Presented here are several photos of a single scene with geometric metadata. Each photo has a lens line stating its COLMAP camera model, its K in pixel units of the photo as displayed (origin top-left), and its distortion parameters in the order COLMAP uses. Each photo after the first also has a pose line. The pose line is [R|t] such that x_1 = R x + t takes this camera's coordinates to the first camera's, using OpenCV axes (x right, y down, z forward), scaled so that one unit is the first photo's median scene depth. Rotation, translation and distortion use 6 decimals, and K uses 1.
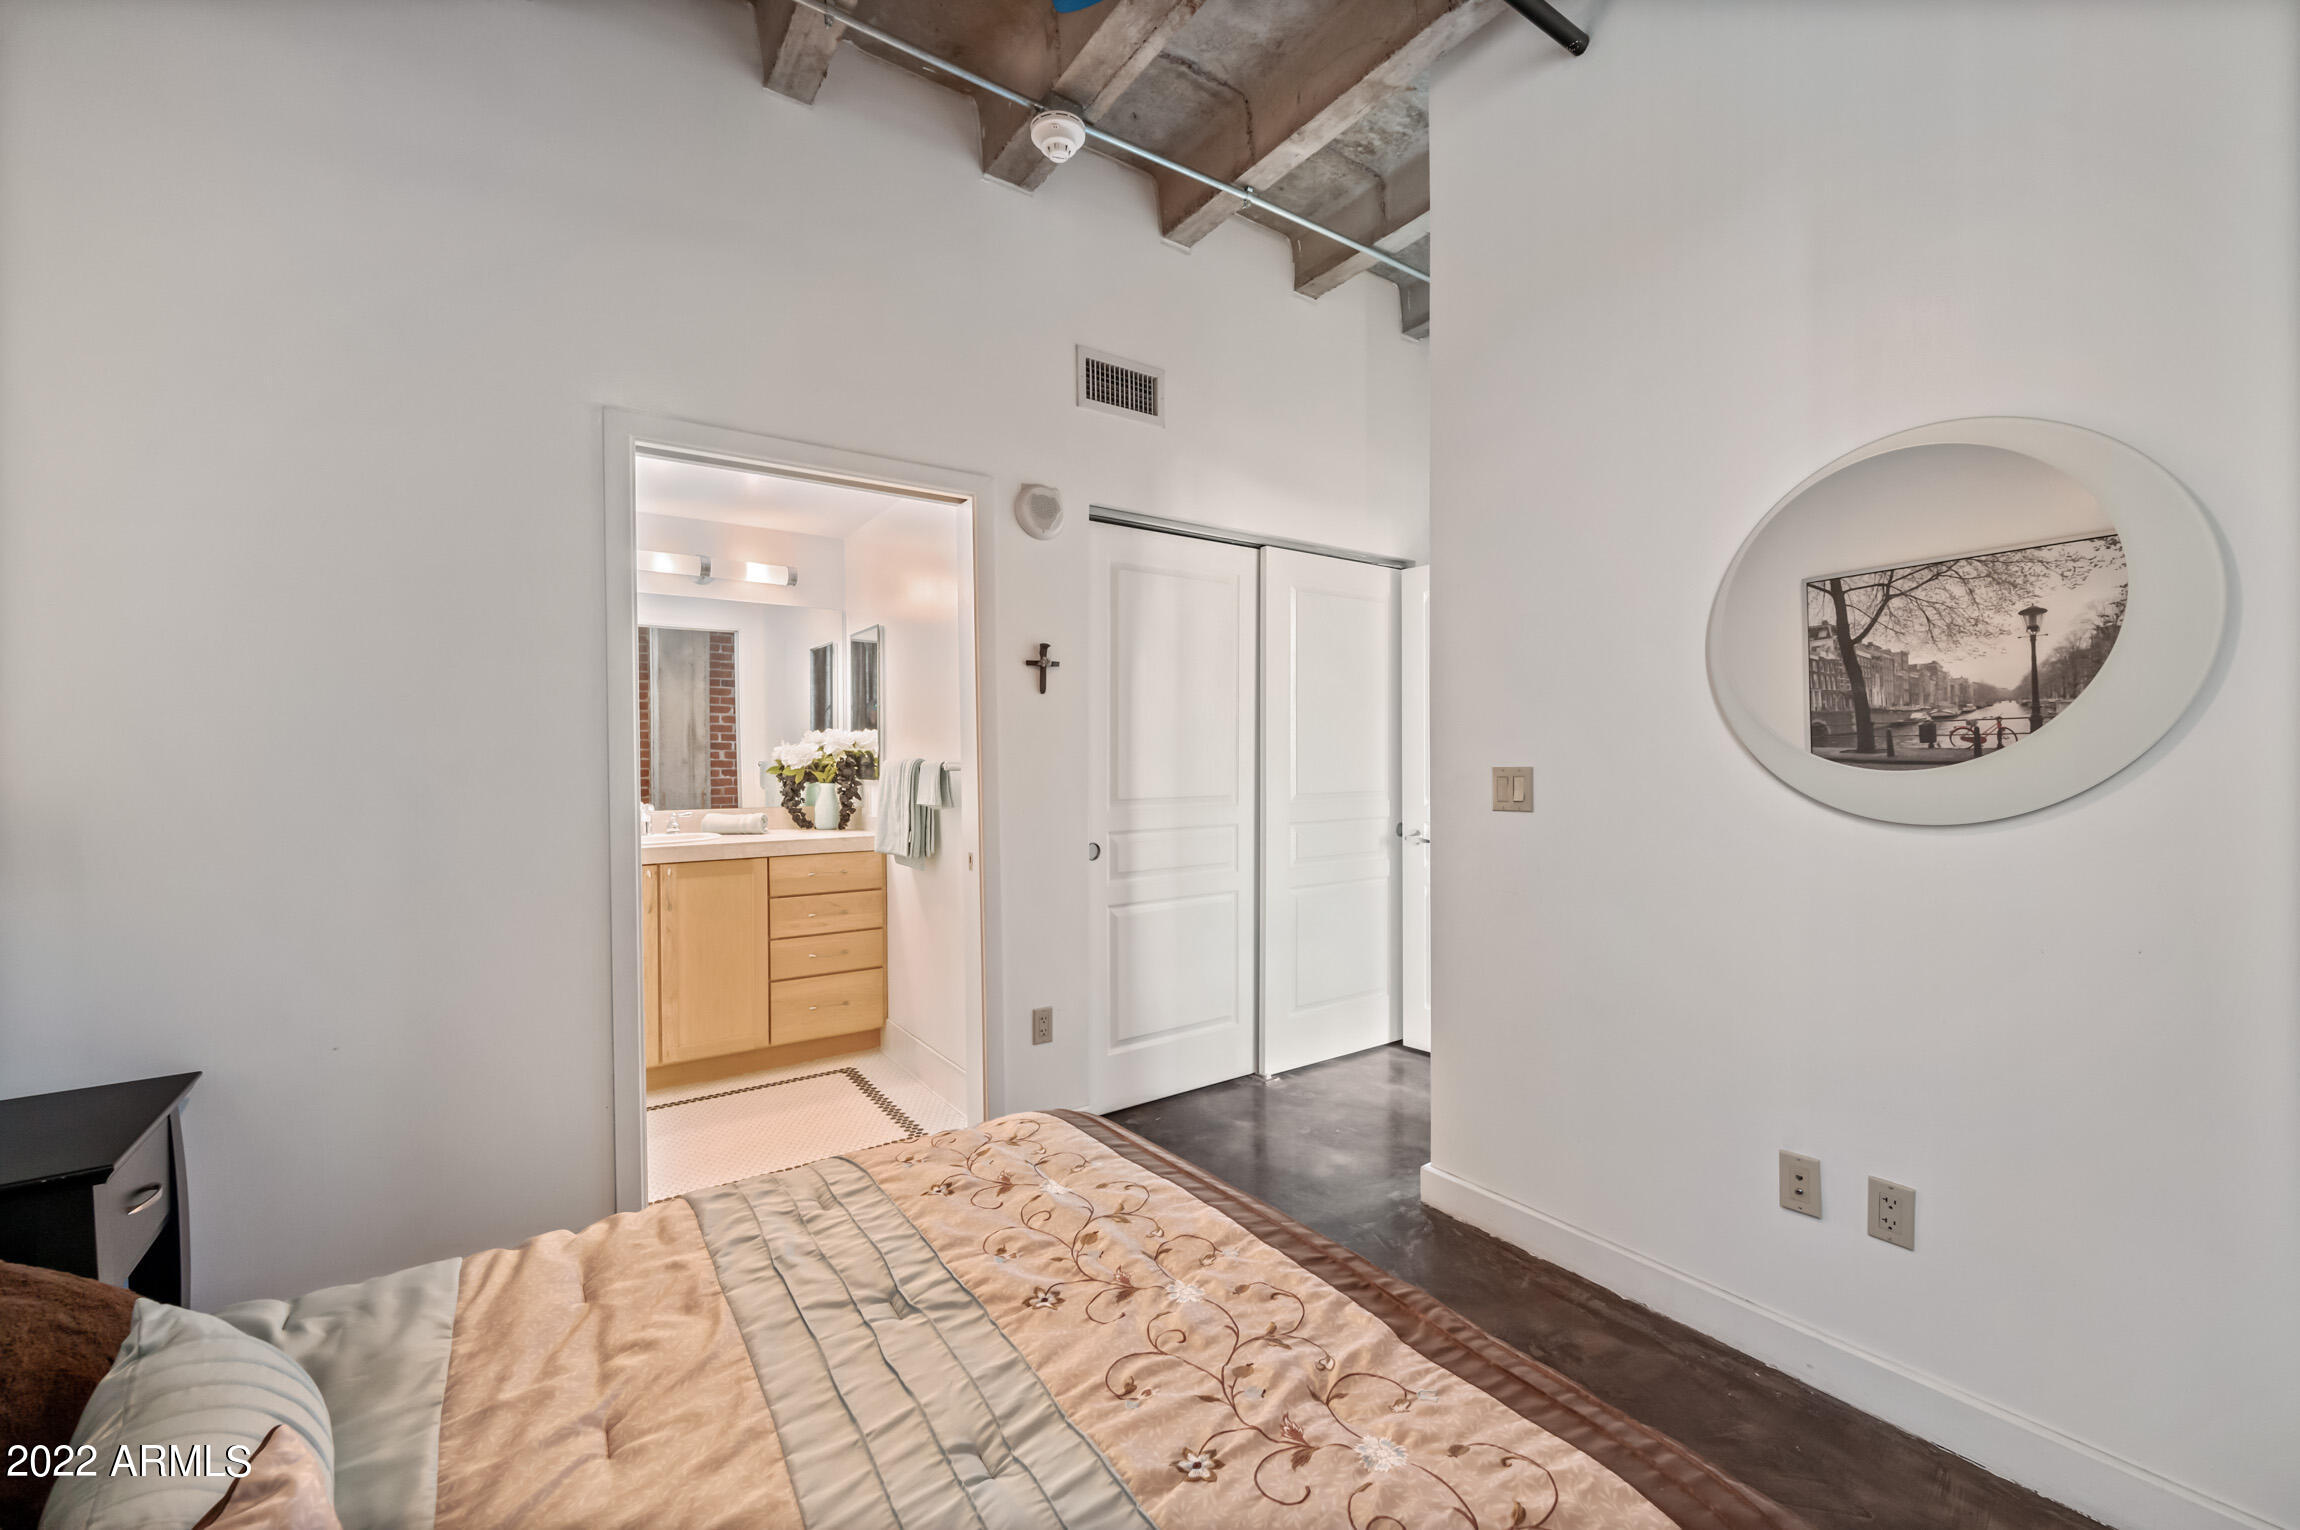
lens RADIAL K [[903.7, 0, 1150.0], [0, 903.7, 765.0], [0, 0, 1]] dist [-0.002931, -0.000137]
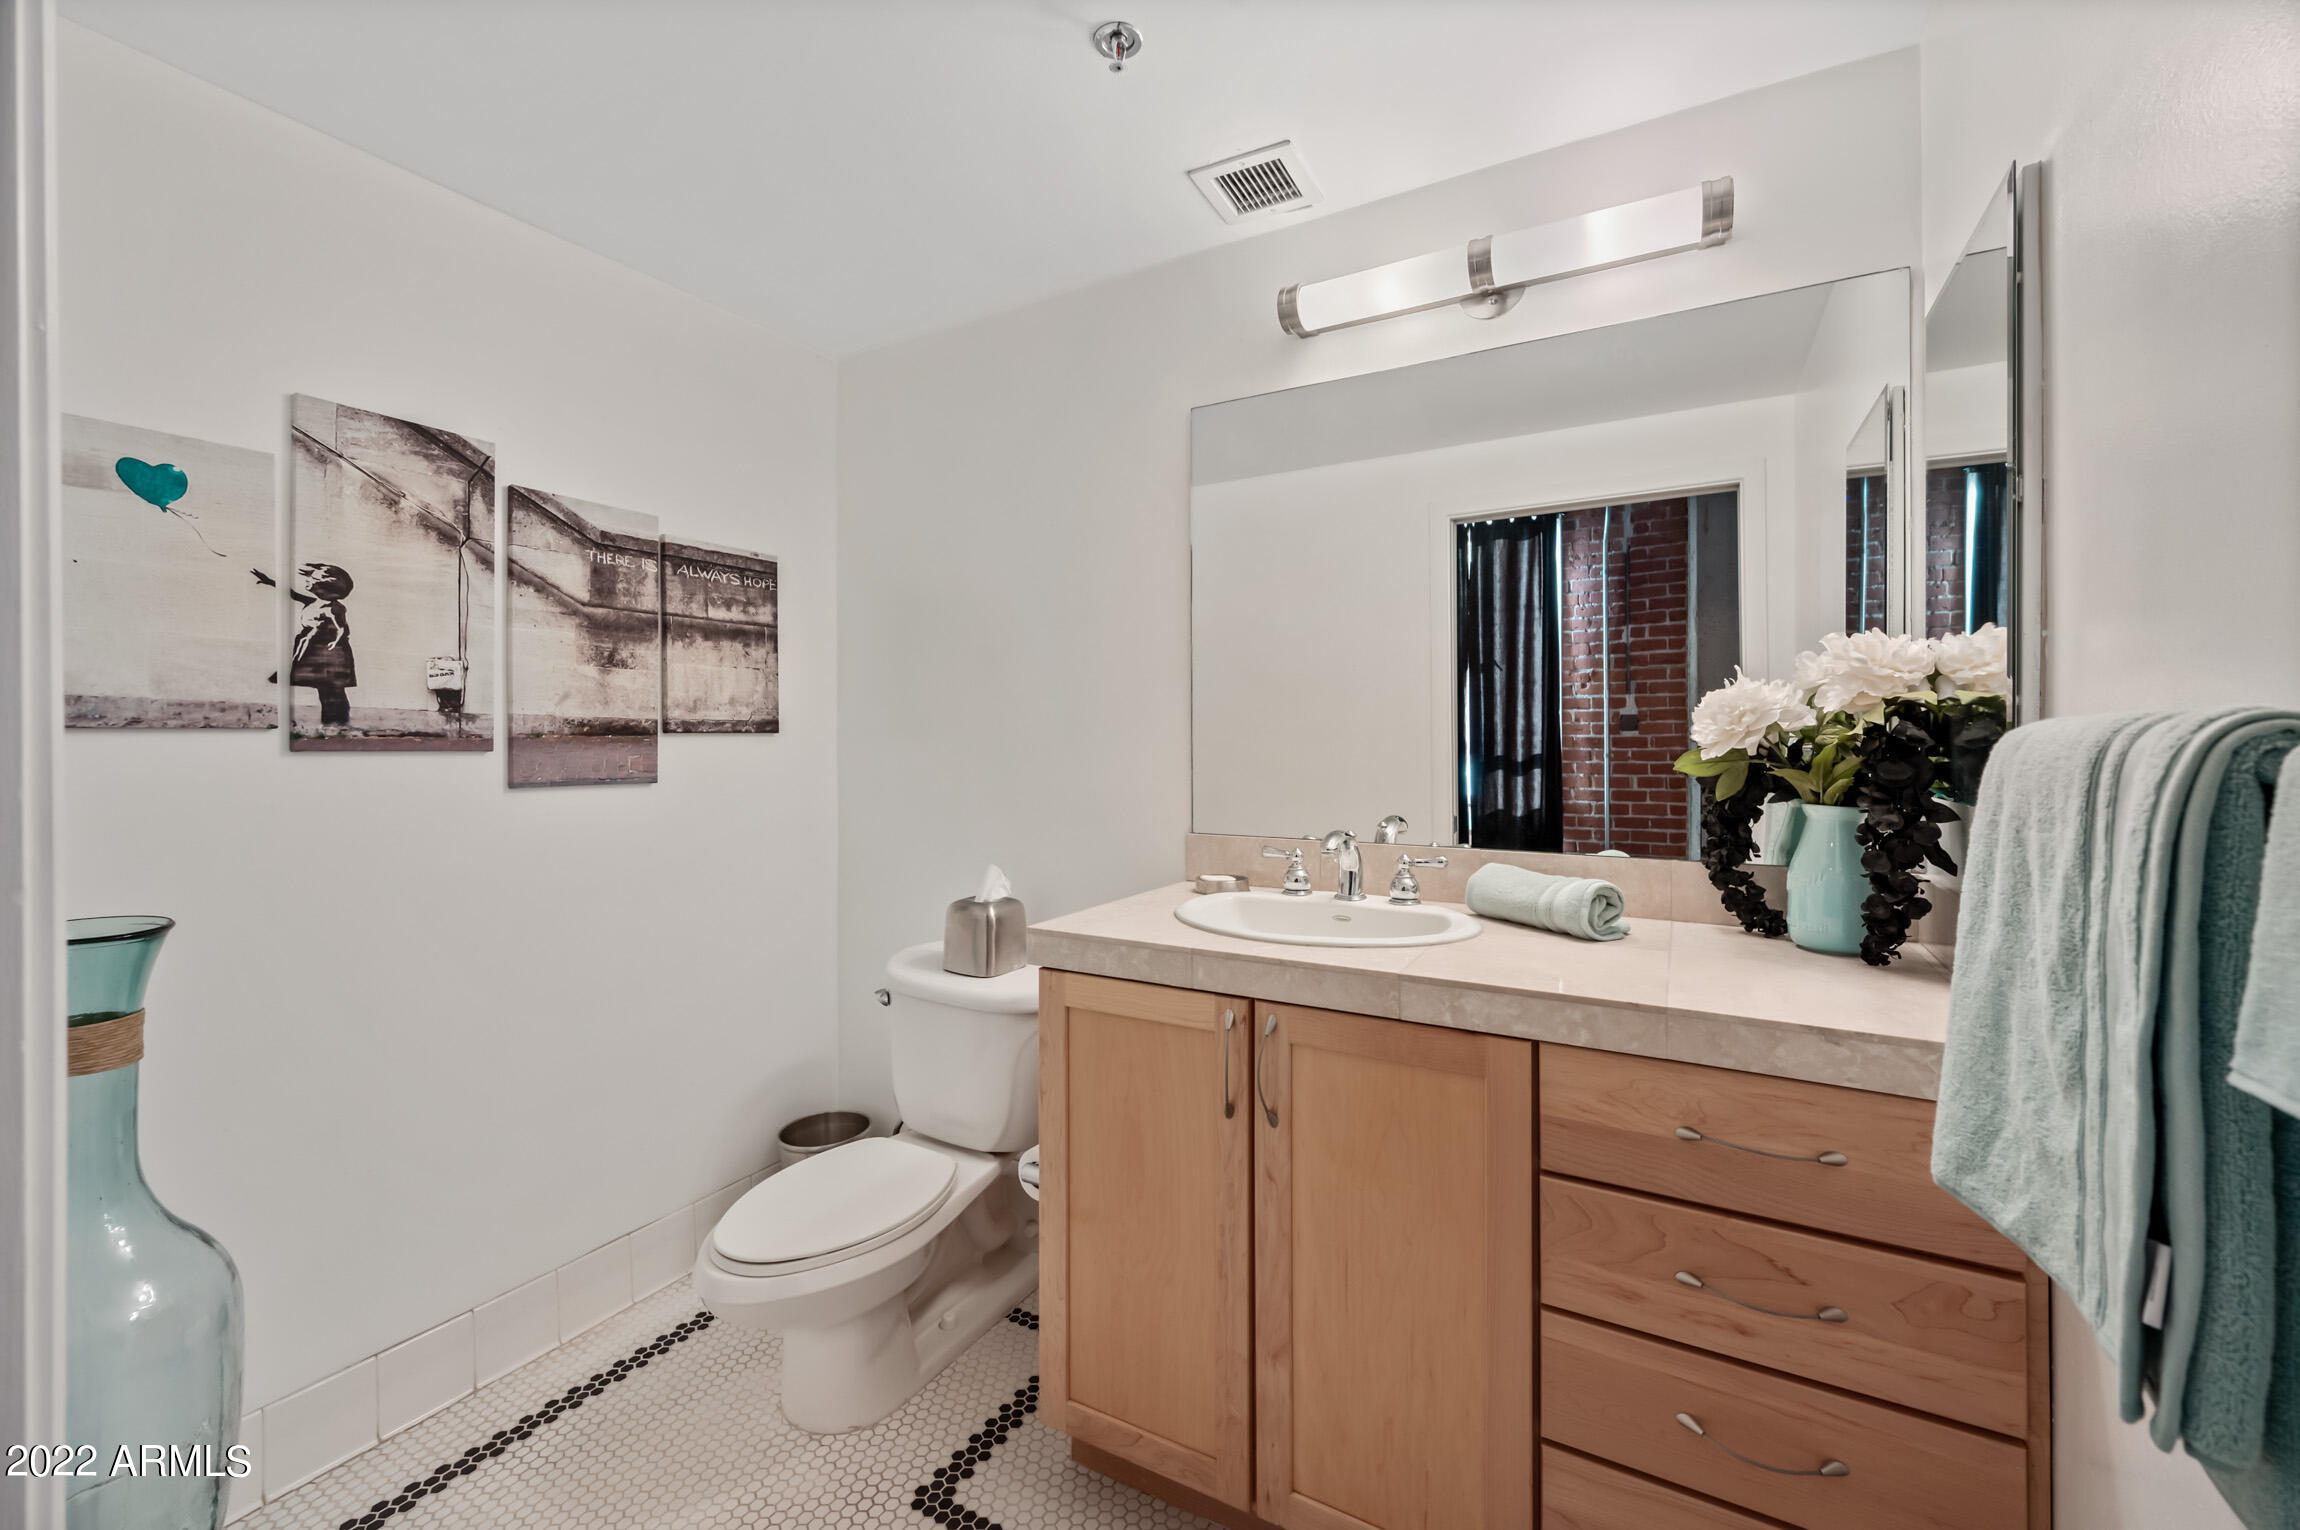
lens RADIAL K [[922.7, 0, 1151.9], [0, 922.7, 749.8], [0, 0, 1]] dist [-0.000065, -0.000081]
pose [[0.435240, 0.005337, -0.900298, -0.169207], [-0.006474, 0.999975, 0.002797, 0.001160], [0.900291, 0.004611, 0.435264, 0.648705]]
